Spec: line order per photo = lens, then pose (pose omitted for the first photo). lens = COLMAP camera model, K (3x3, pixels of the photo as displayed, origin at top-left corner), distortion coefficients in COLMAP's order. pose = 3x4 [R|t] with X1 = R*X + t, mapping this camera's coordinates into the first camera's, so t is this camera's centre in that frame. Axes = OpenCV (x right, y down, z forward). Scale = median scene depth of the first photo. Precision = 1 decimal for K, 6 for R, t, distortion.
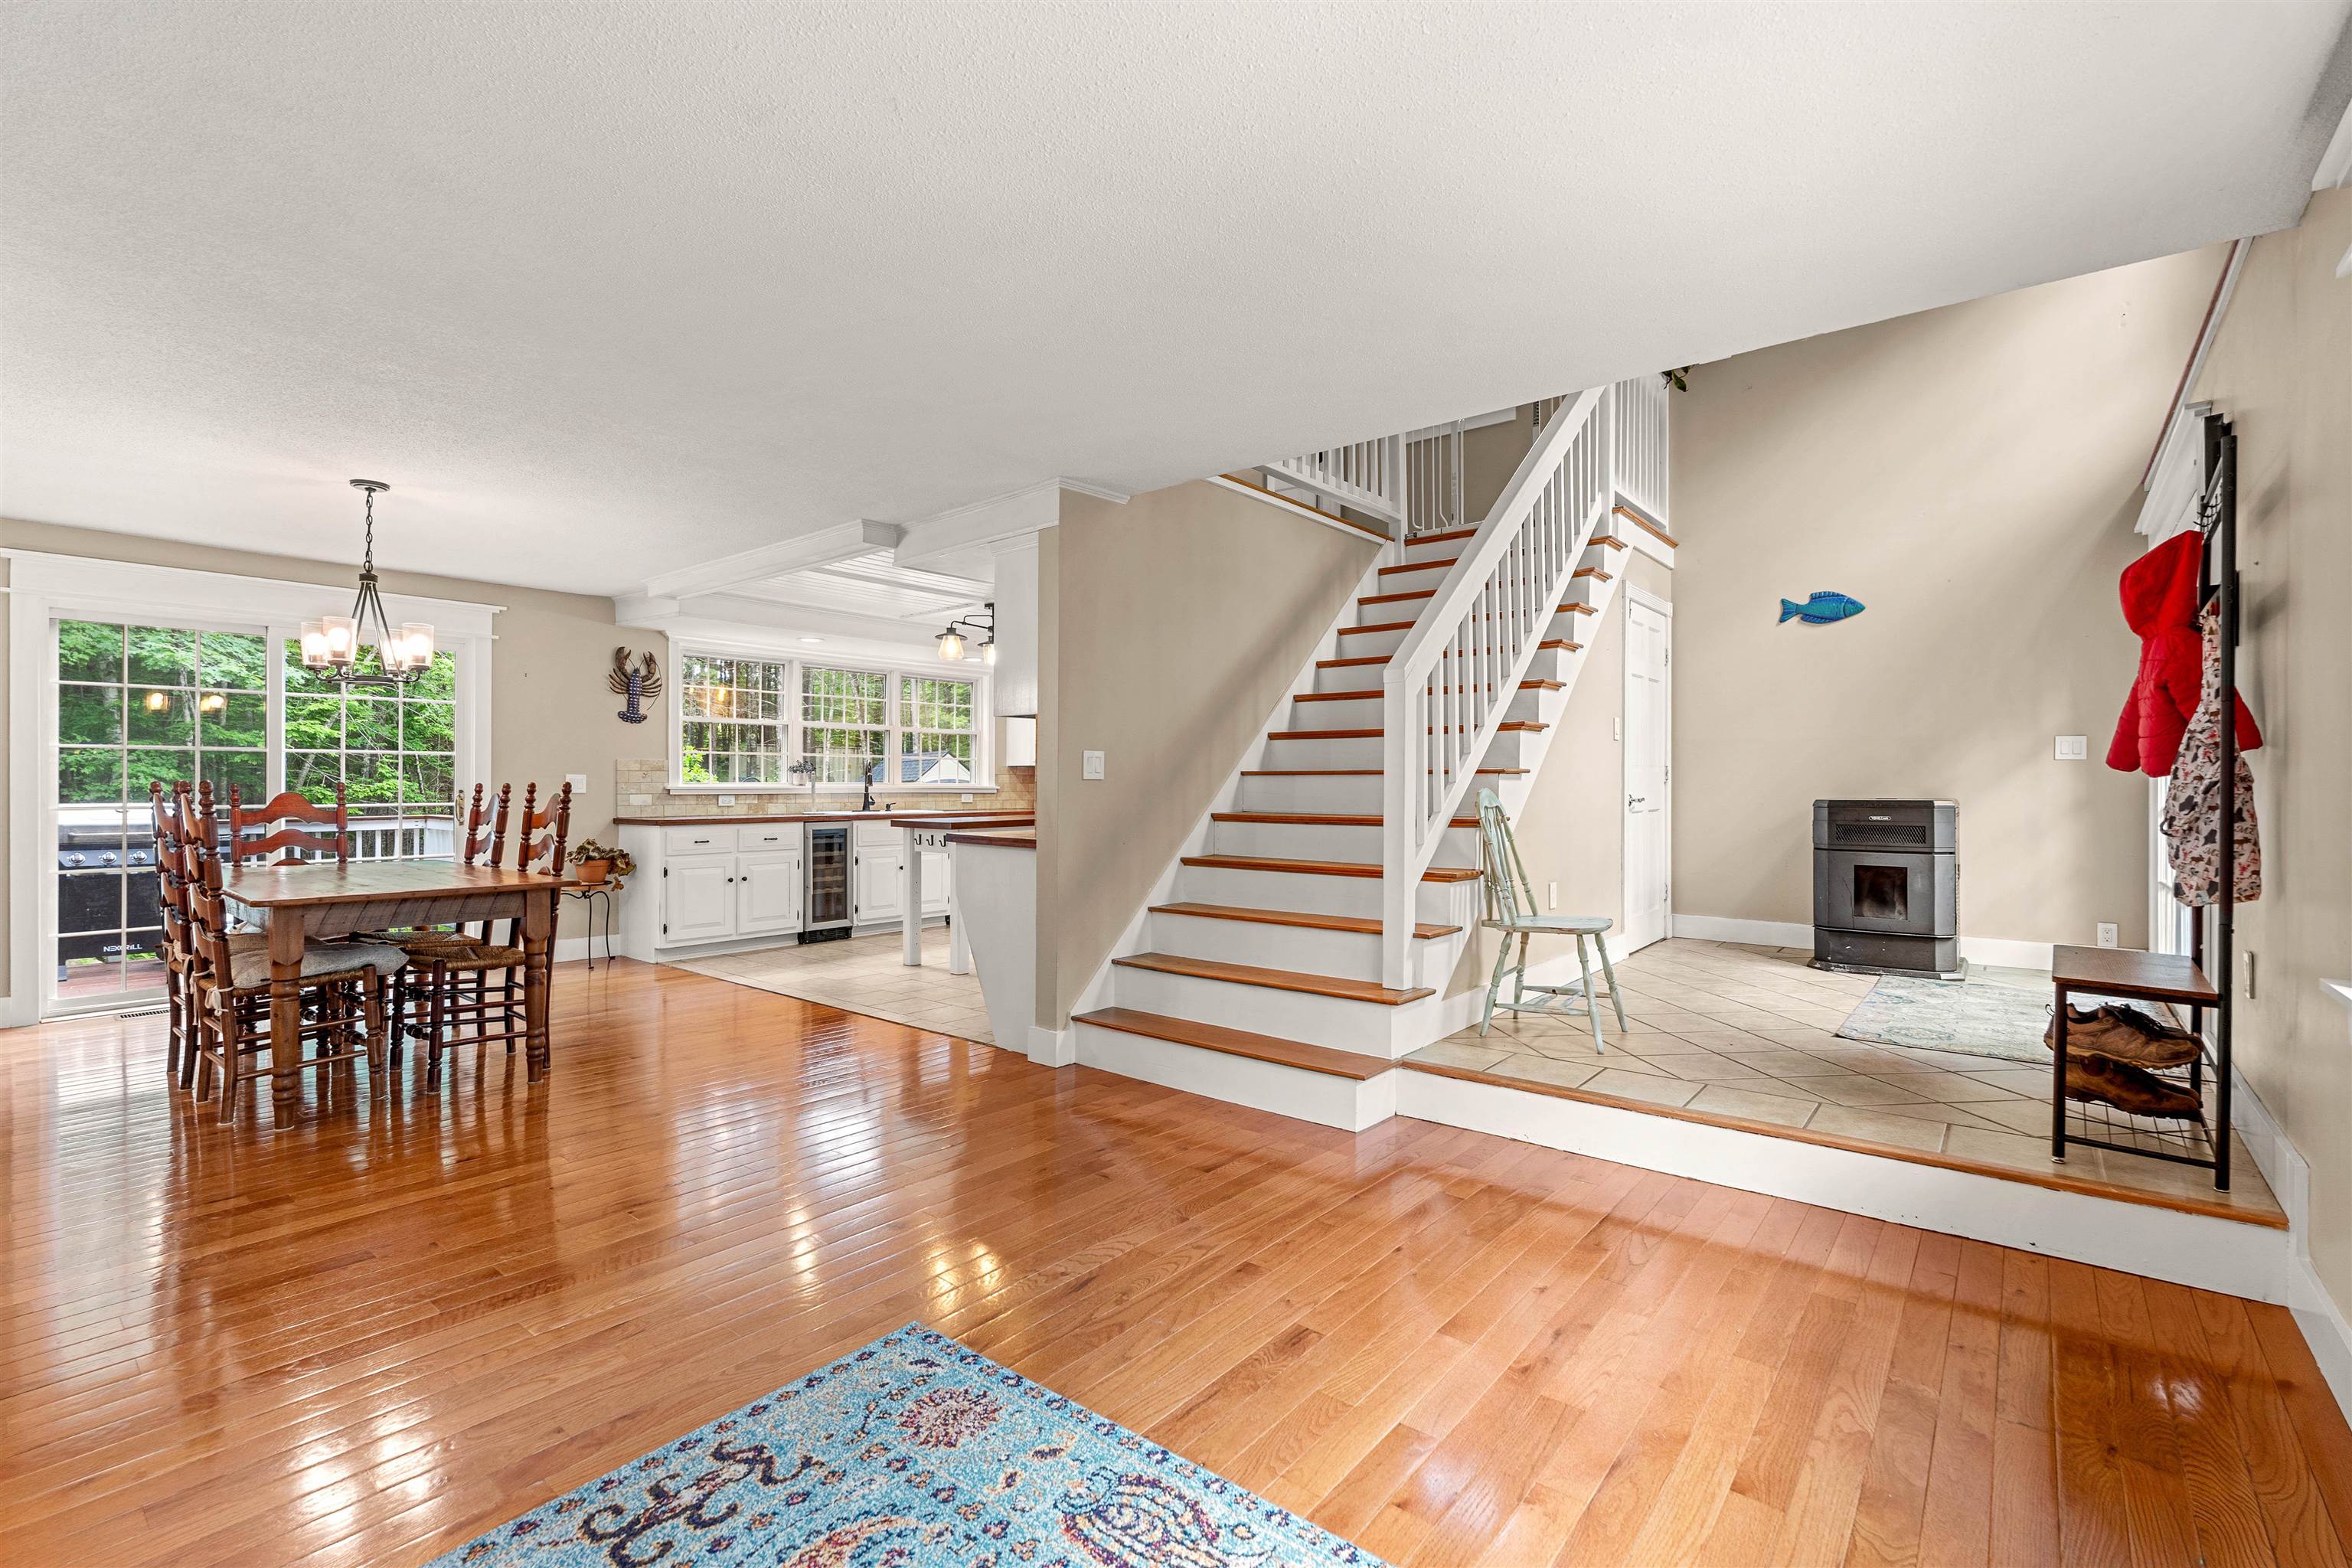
lens RADIAL K [[1044.7, 0, 1177.2], [0, 1044.7, 772.3], [0, 0, 1]] dist [-0.001750, 0.000094]
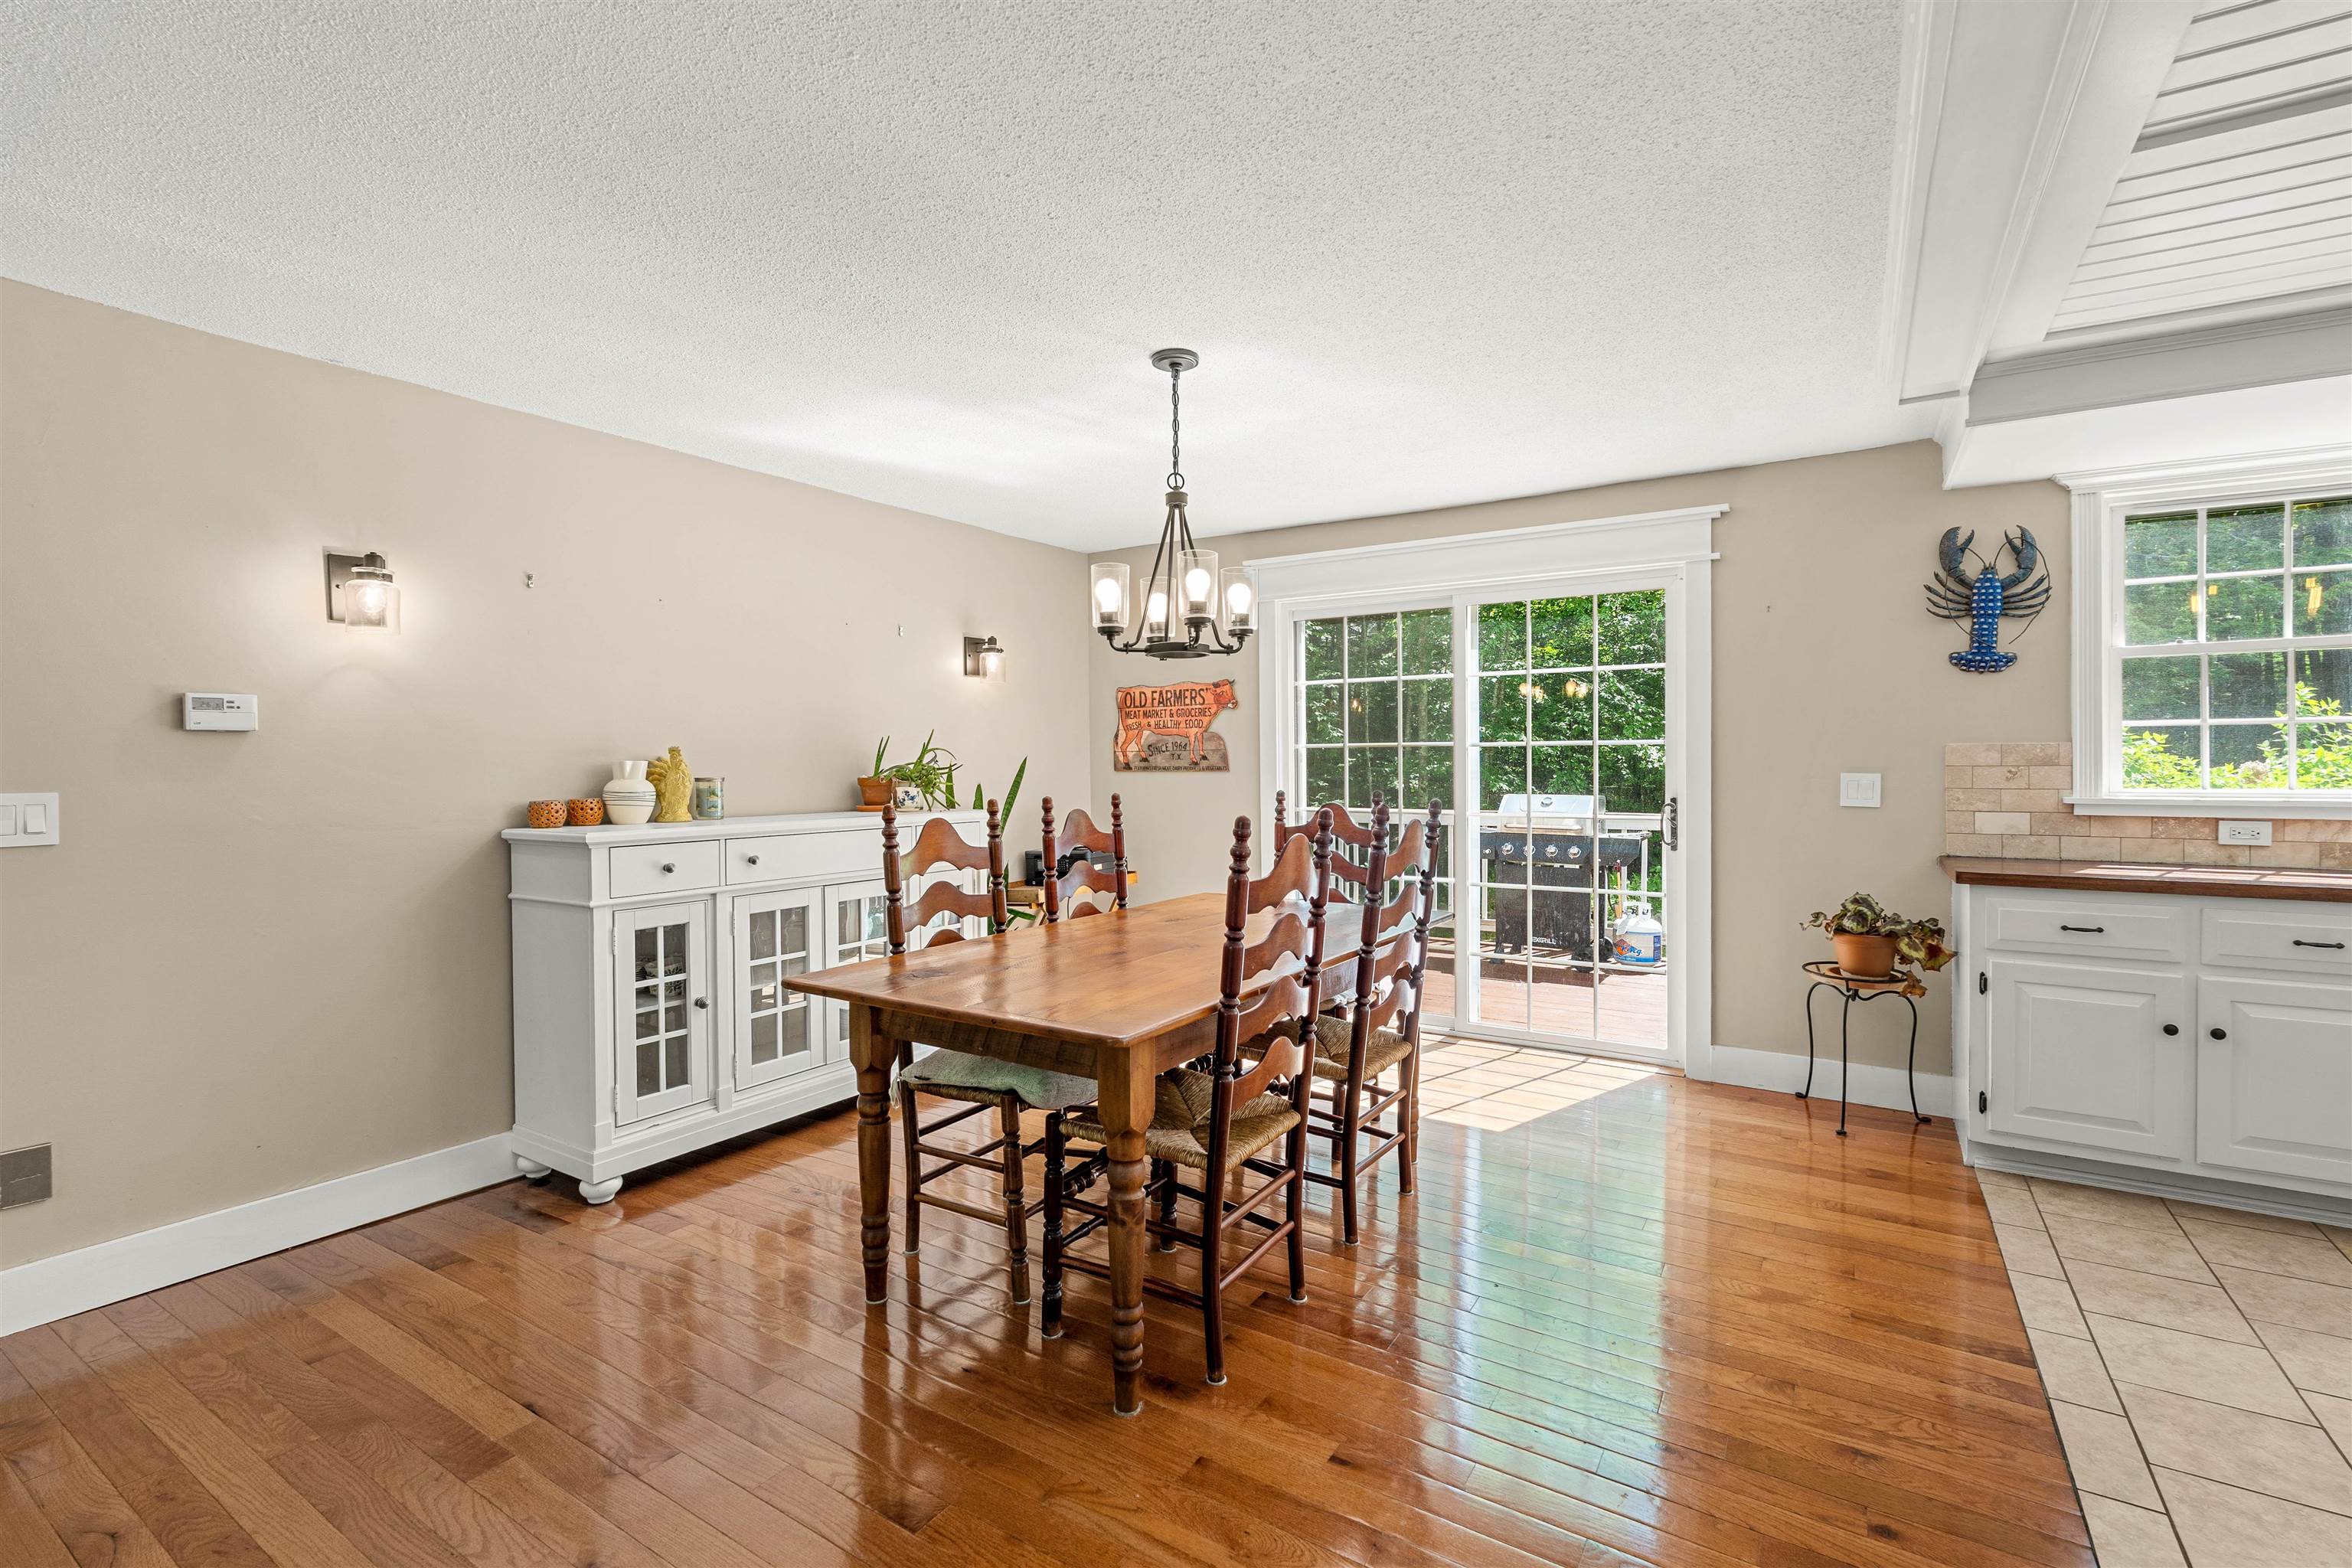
lens RADIAL K [[1044.7, 0, 1177.2], [0, 1044.7, 772.3], [0, 0, 1]] dist [-0.001750, 0.000094]
pose [[0.121674, 0.010748, -0.992512, -0.080987], [0.015718, 0.999795, 0.012753, -0.015040], [0.992446, -0.017152, 0.121480, 0.725953]]
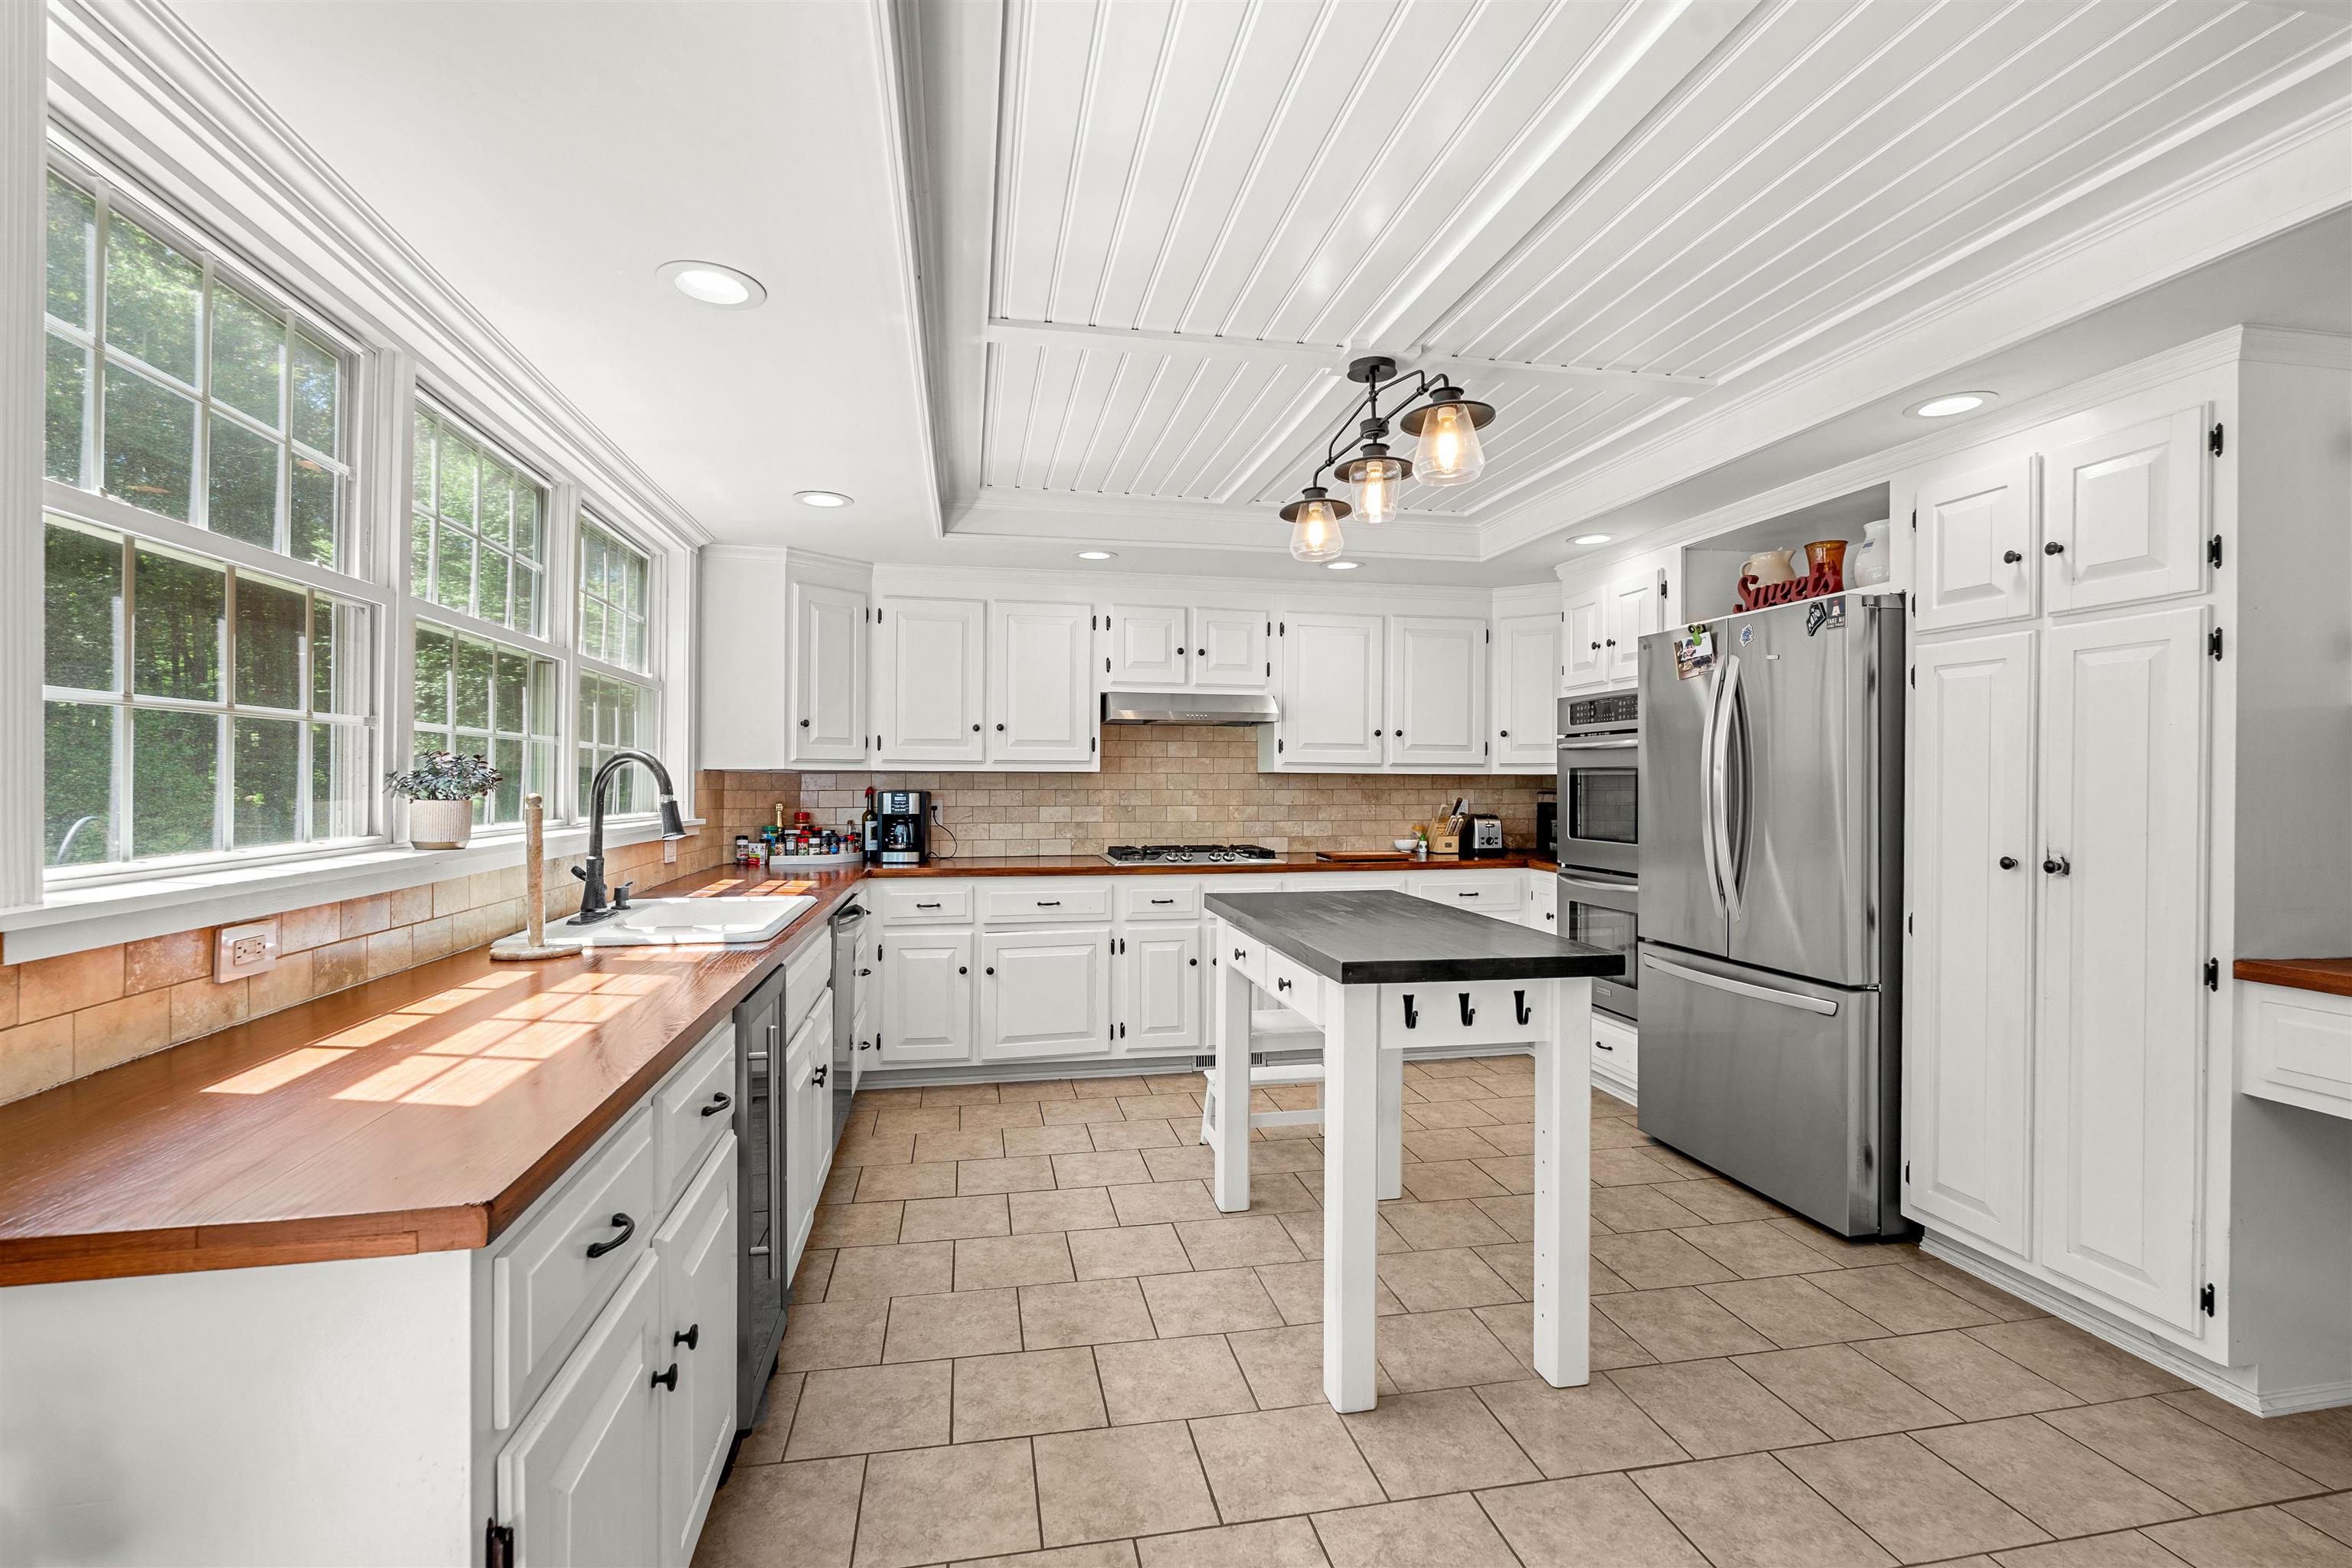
lens RADIAL K [[1044.7, 0, 1177.2], [0, 1044.7, 772.3], [0, 0, 1]] dist [-0.001750, 0.000094]
pose [[0.629664, 0.008103, 0.776825, -0.676726], [-0.011807, 0.999930, -0.000859, -0.012406], [-0.776778, -0.008631, 0.629716, 1.052848]]
